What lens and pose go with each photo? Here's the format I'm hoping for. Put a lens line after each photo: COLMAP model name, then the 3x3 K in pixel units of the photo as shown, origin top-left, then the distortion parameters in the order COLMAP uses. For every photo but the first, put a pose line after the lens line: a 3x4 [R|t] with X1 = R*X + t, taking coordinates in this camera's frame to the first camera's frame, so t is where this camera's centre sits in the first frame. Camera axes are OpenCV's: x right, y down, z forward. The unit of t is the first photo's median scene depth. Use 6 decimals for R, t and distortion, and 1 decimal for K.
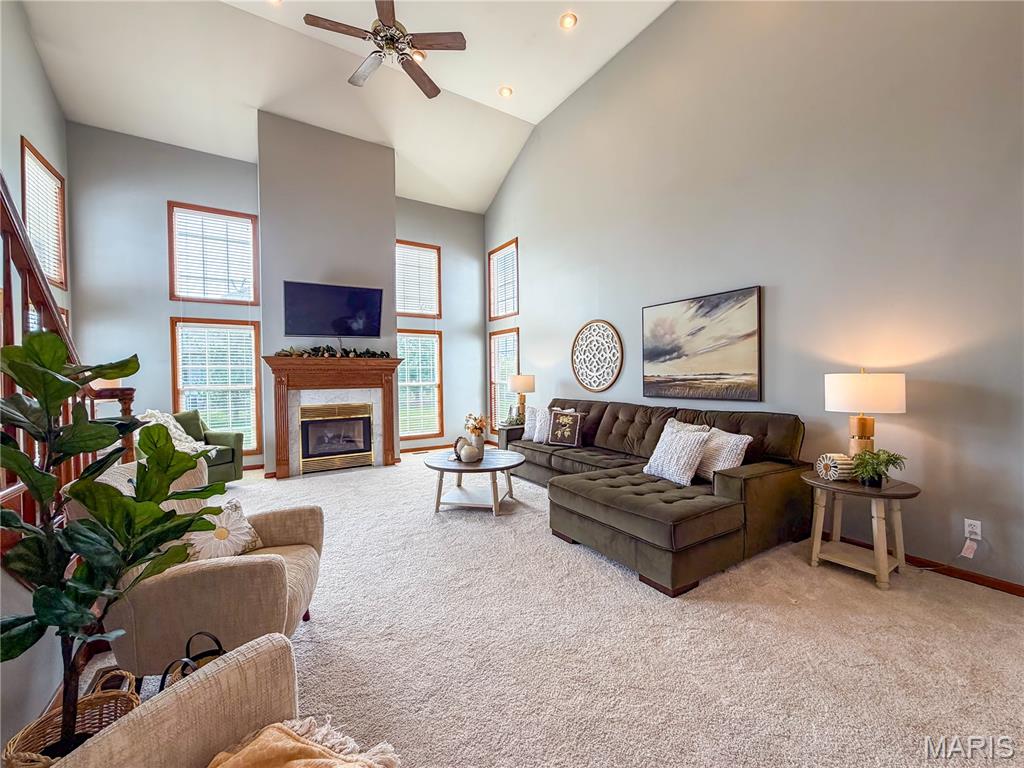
lens RADIAL K [[411.6, 0, 512.1], [0, 411.6, 382.1], [0, 0, 1]] dist [0.002103, 0.000545]
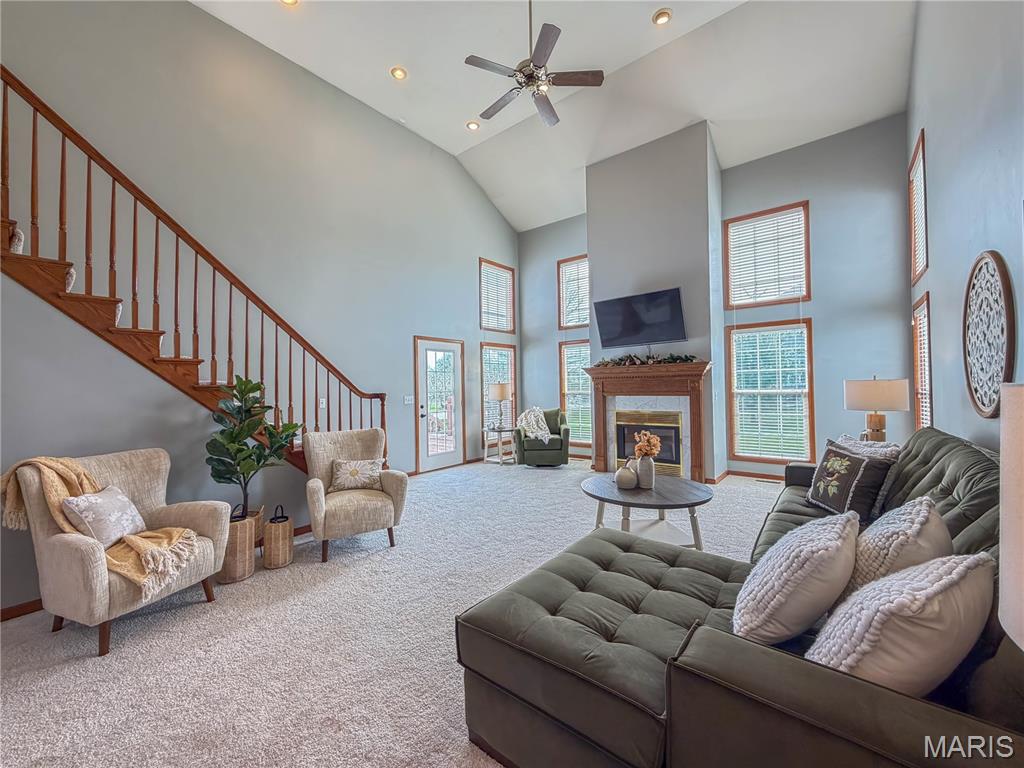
lens RADIAL K [[411.6, 0, 511.5], [0, 411.6, 384.2], [0, 0, 1]] dist [0.002103, 0.000545]
pose [[0.321625, 0.000383, -0.946867, 0.436186], [0.000225, 1.000000, 0.000481, -0.012479], [0.946867, -0.000368, 0.321625, 0.365413]]
